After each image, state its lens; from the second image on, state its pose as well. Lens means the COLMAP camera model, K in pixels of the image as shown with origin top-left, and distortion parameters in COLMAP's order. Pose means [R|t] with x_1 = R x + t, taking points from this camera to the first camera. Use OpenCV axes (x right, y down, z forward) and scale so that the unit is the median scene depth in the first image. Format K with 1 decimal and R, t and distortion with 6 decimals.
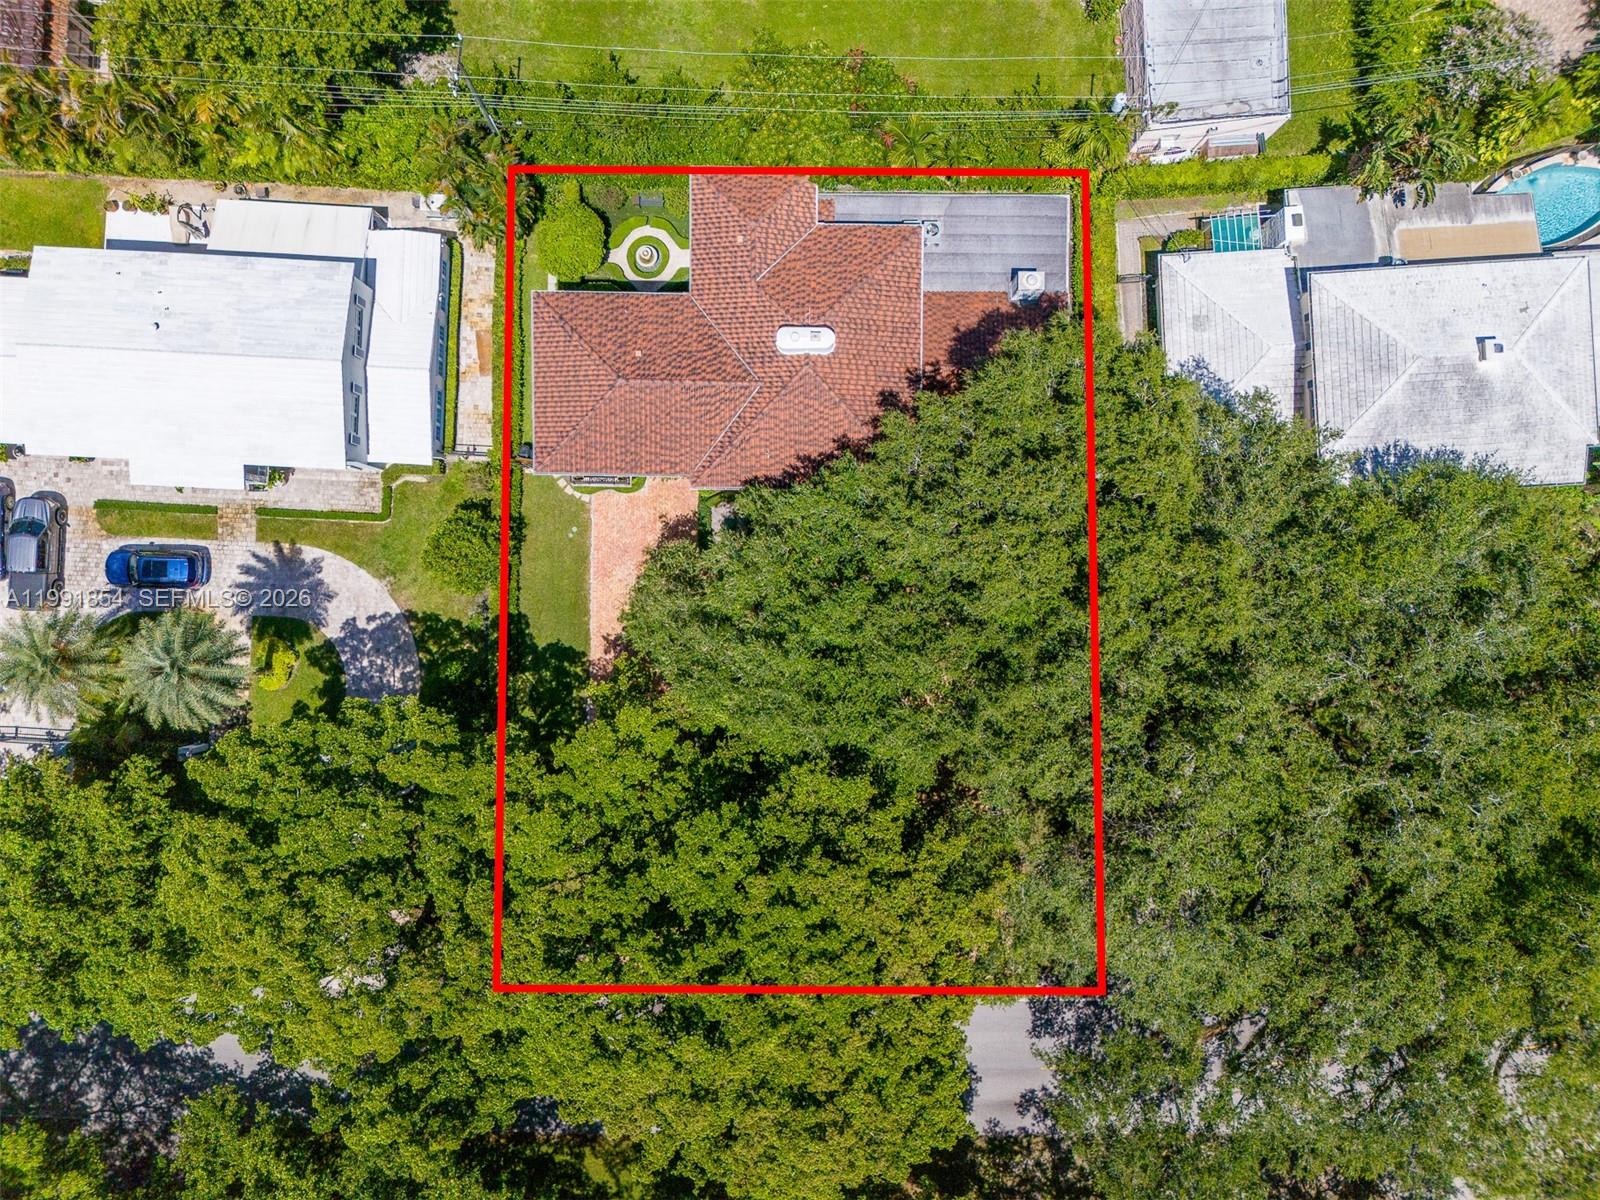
lens RADIAL K [[1145.3, 0, 804.5], [0, 1145.3, 603.8], [0, 0, 1]] dist [0.053246, -0.023607]
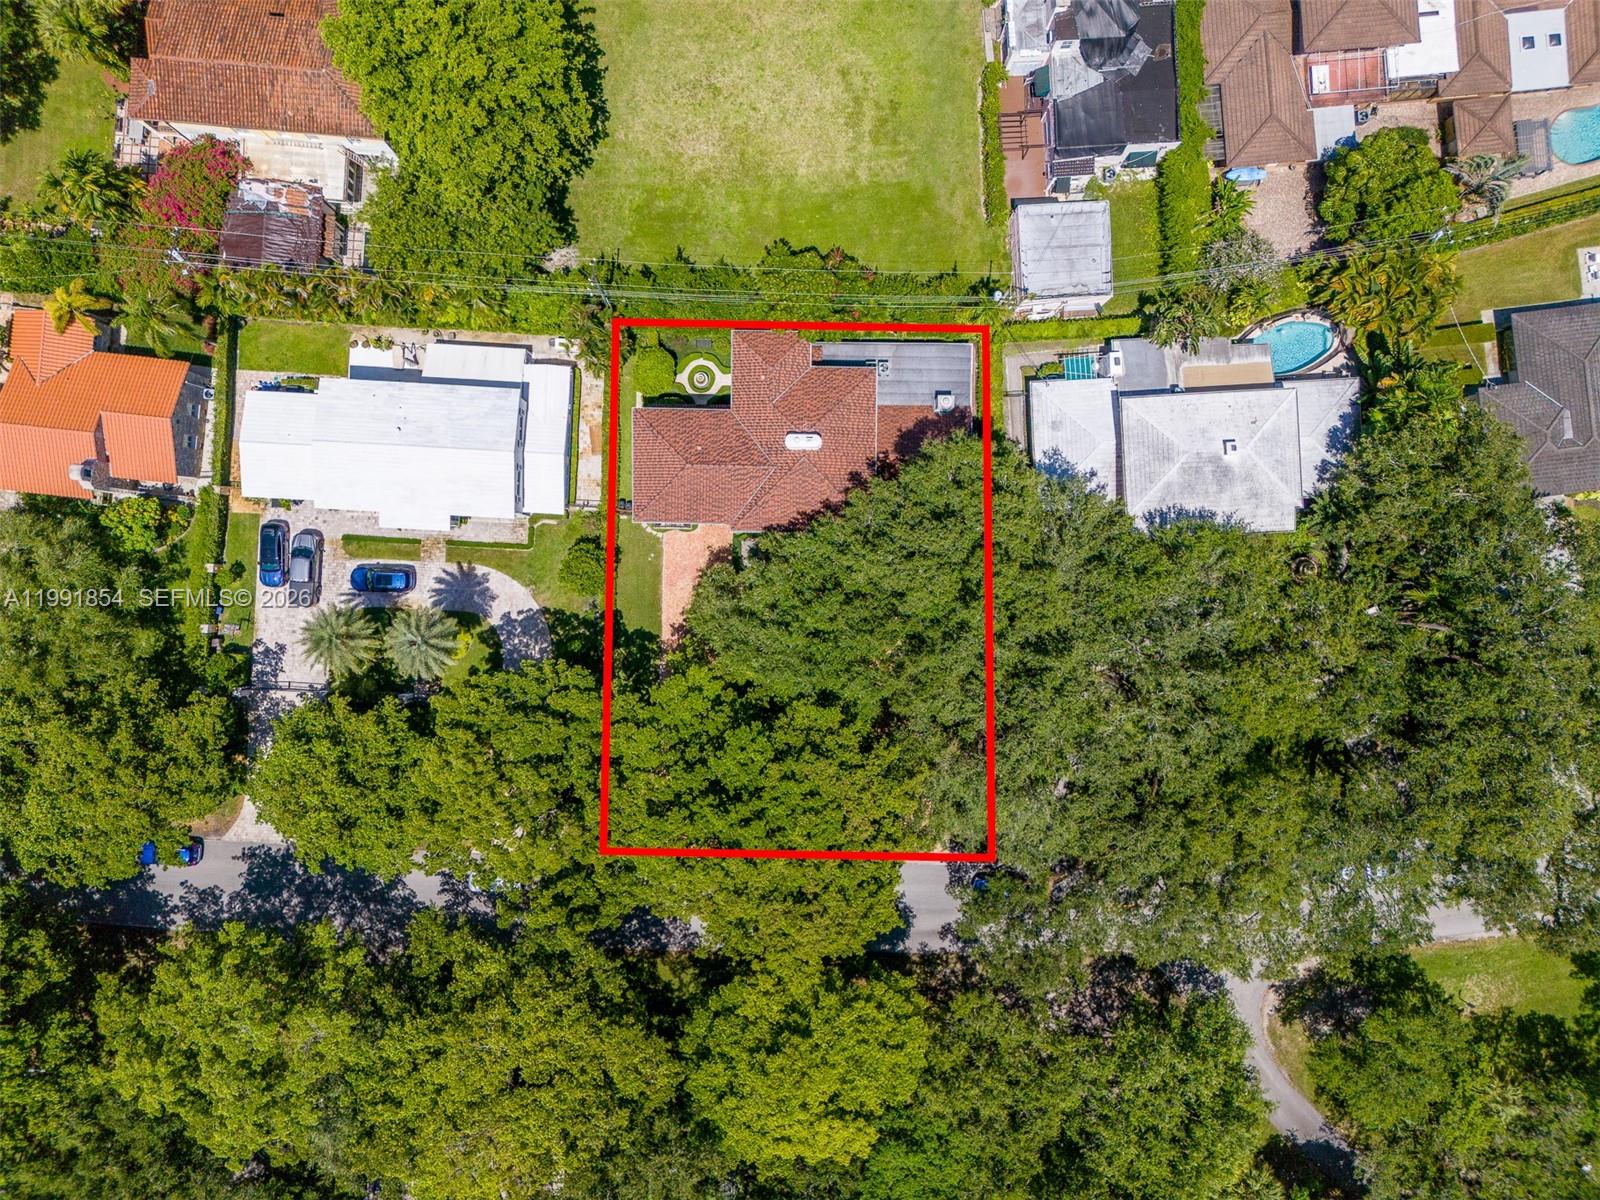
lens RADIAL K [[1145.3, 0, 799.0], [0, 1145.3, 596.7], [0, 0, 1]] dist [0.053246, -0.023607]
pose [[0.999982, 0.005039, -0.003361, 0.001260], [-0.005057, 0.999972, -0.005548, -0.001950], [0.003333, 0.005565, 0.999979, -0.578741]]
